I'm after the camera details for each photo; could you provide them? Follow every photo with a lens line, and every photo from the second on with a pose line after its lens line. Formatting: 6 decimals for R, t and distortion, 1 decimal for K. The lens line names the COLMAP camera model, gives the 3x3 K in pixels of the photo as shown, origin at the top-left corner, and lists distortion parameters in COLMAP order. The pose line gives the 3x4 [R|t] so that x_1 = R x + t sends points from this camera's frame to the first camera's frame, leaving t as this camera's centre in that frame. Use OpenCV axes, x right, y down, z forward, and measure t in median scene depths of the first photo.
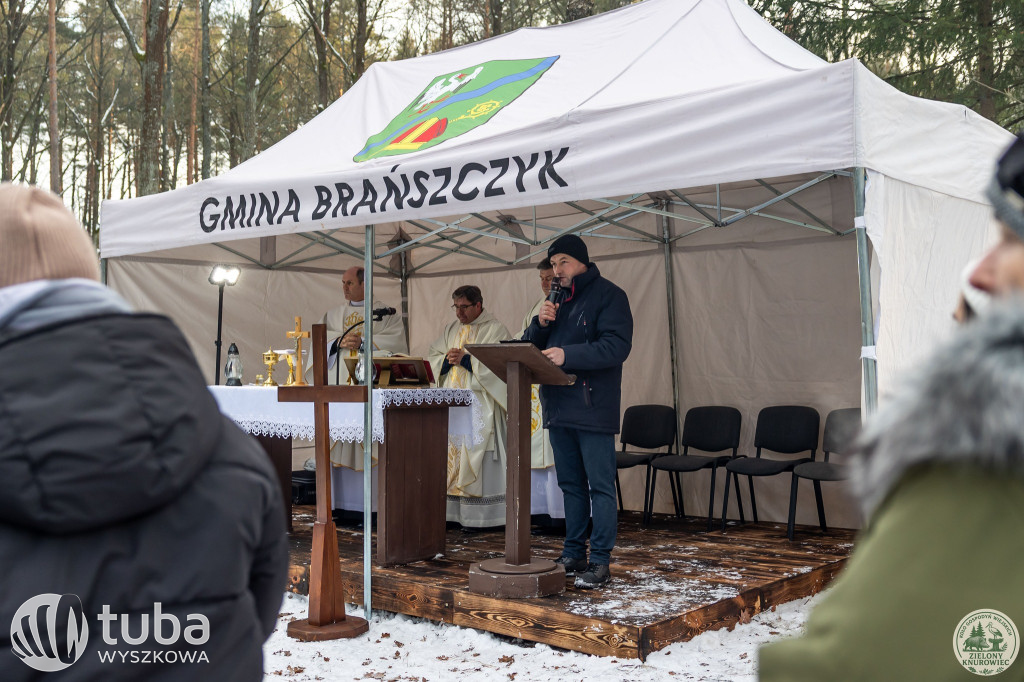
lens RADIAL K [[1179.9, 0, 545.6], [0, 1179.9, 315.4], [0, 0, 1]] dist [-0.009454, -0.007455]
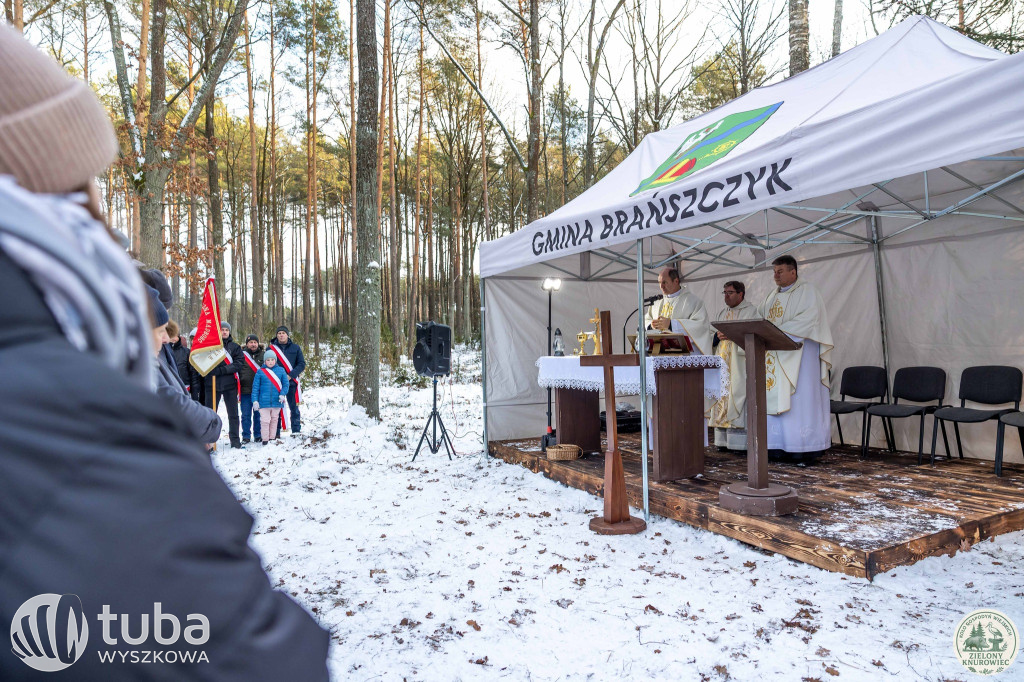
lens RADIAL K [[681.9, 0, 511.5], [0, 681.9, 337.9], [0, 0, 1]] dist [-0.001884, 0.002769]
pose [[0.928957, -0.024560, -0.369372, 0.005092], [0.035981, 0.999063, 0.024061, 0.015526], [0.368435, -0.035642, 0.928970, 0.192948]]
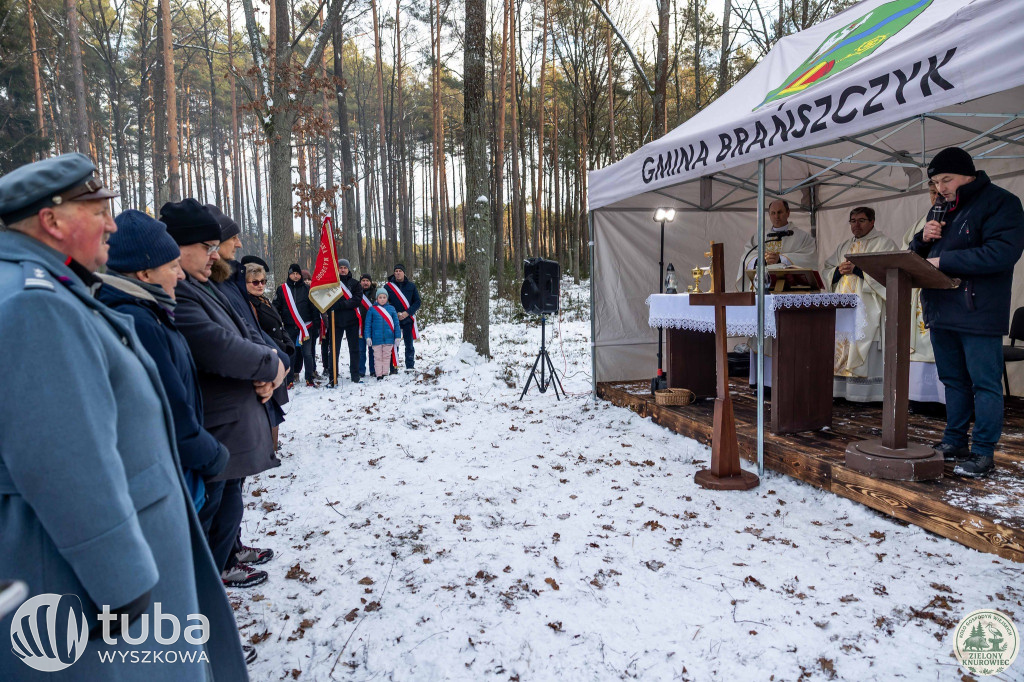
lens RADIAL K [[681.9, 0, 511.5], [0, 681.9, 337.9], [0, 0, 1]] dist [-0.001884, 0.002769]
pose [[0.844137, 0.020671, -0.535729, 0.013738], [0.045521, 0.992885, 0.110037, 0.016799], [0.534192, -0.117273, 0.837189, 0.255429]]
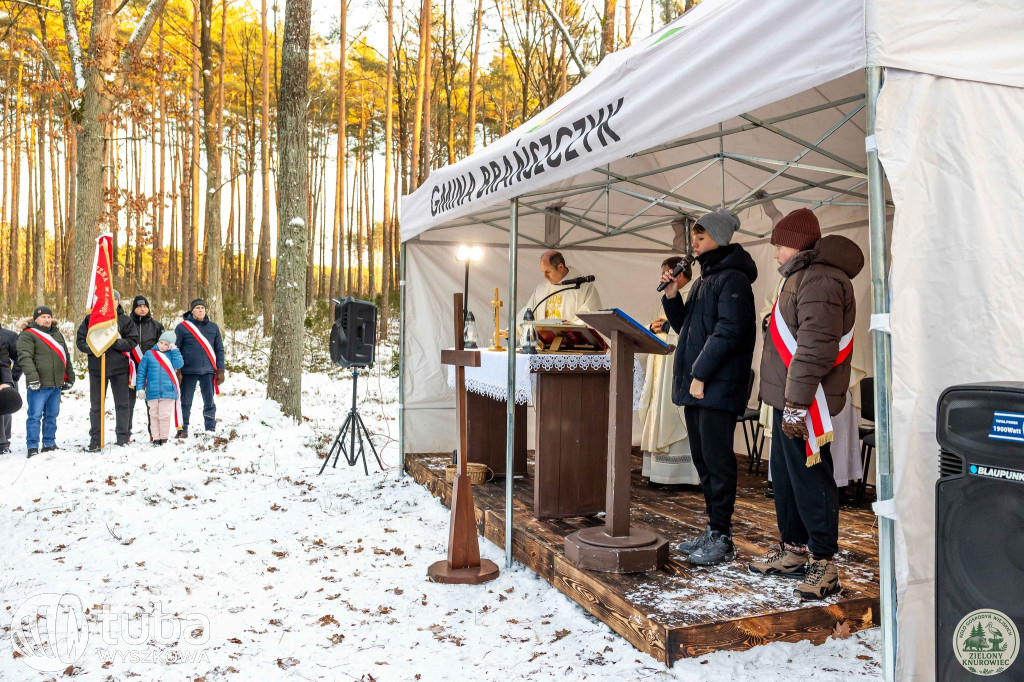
lens RADIAL K [[905.1, 0, 510.4], [0, 905.1, 337.5], [0, 0, 1]] dist [-0.003276, 0.014333]
pose [[0.871786, 0.015395, -0.489645, 0.252612], [0.008869, 0.998846, 0.047196, 0.008867], [0.489807, -0.045488, 0.870644, 0.289997]]
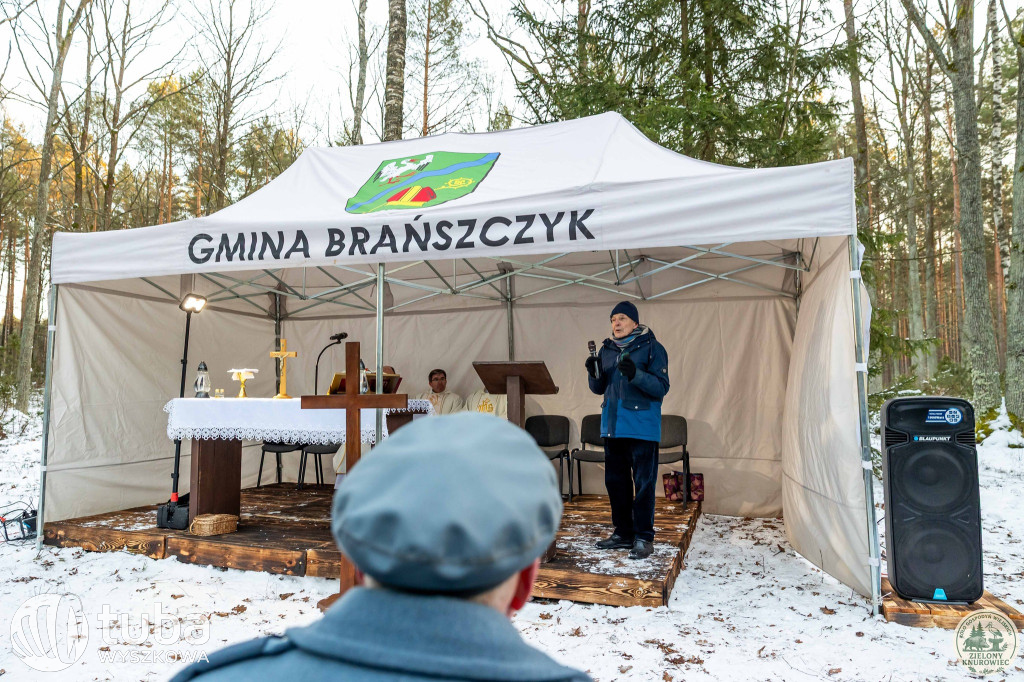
lens RADIAL K [[716.2, 0, 512.0], [0, 716.2, 341.0], [0, 0, 1]] dist [0.011789, 0.000461]
pose [[0.920211, 0.035725, 0.389789, -0.316971], [-0.021066, 0.998903, -0.041819, 0.032034], [-0.390855, 0.030271, 0.919954, 0.274266]]
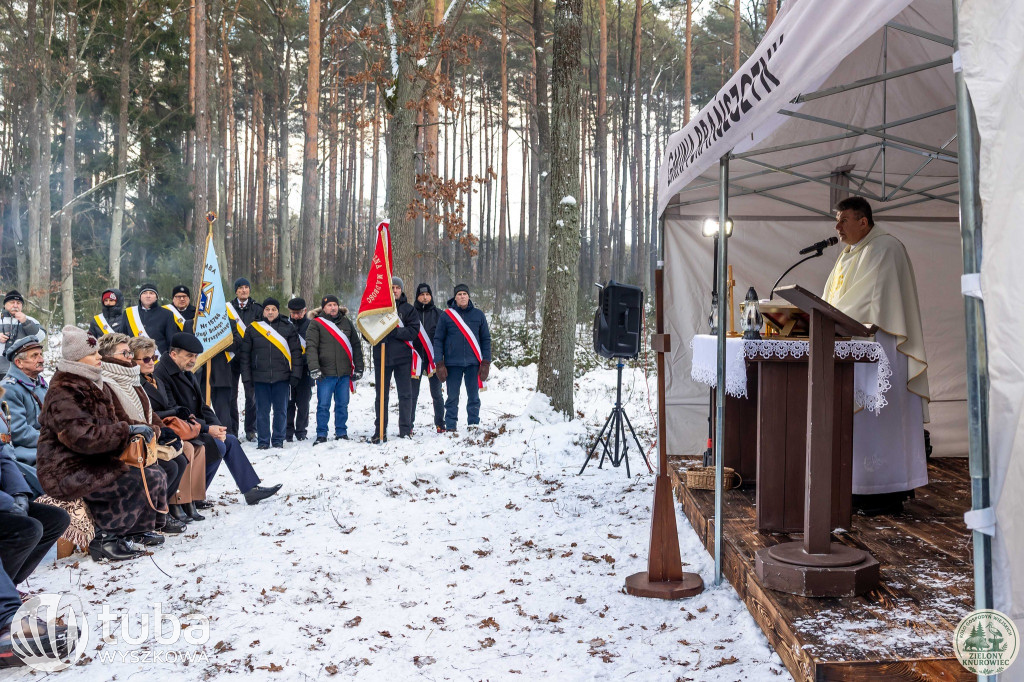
lens RADIAL K [[1023.5, 0, 579.9], [0, 1023.5, 310.1], [0, 0, 1]] dist [-0.010679, -0.006987]
pose [[0.680091, 0.000163, -0.733128, 0.369457], [0.021645, 0.999560, 0.020302, 0.021202], [0.732808, -0.029676, 0.679788, 0.374794]]
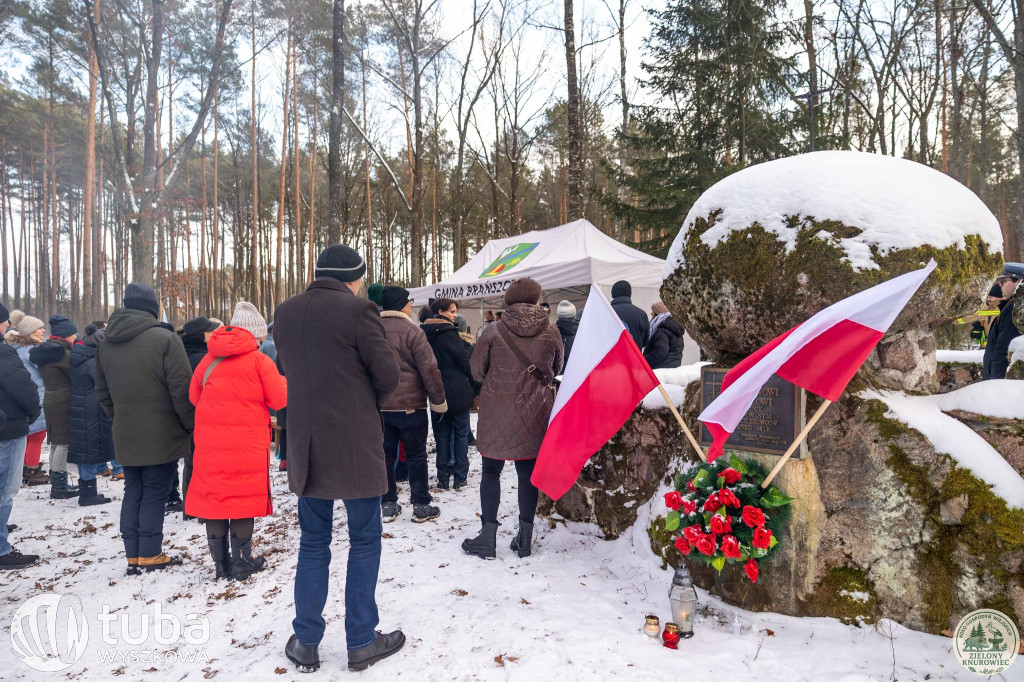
lens RADIAL K [[686.1, 0, 508.9], [0, 686.1, 338.0], [0, 0, 1]] dist [0.010852, 0.001476]
pose [[0.982236, -0.022000, -0.186357, 0.306381], [0.026647, 0.999392, 0.022470, -0.000393], [0.185750, -0.027036, 0.982225, -0.986994]]
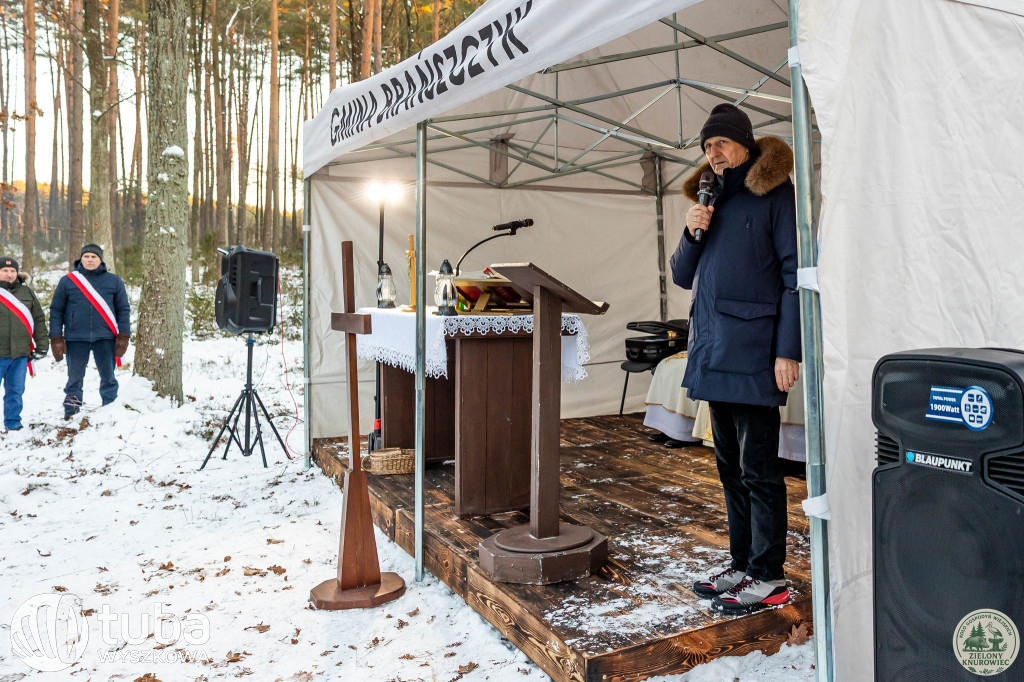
lens RADIAL K [[986.9, 0, 736.3], [0, 986.9, 280.2], [0, 0, 1]] dist [-0.003225, 0.011253]
pose [[0.963446, 0.000182, -0.267904, 0.269513], [0.011544, 0.999043, 0.042193, 0.008296], [0.267655, -0.043743, 0.962521, 0.371891]]
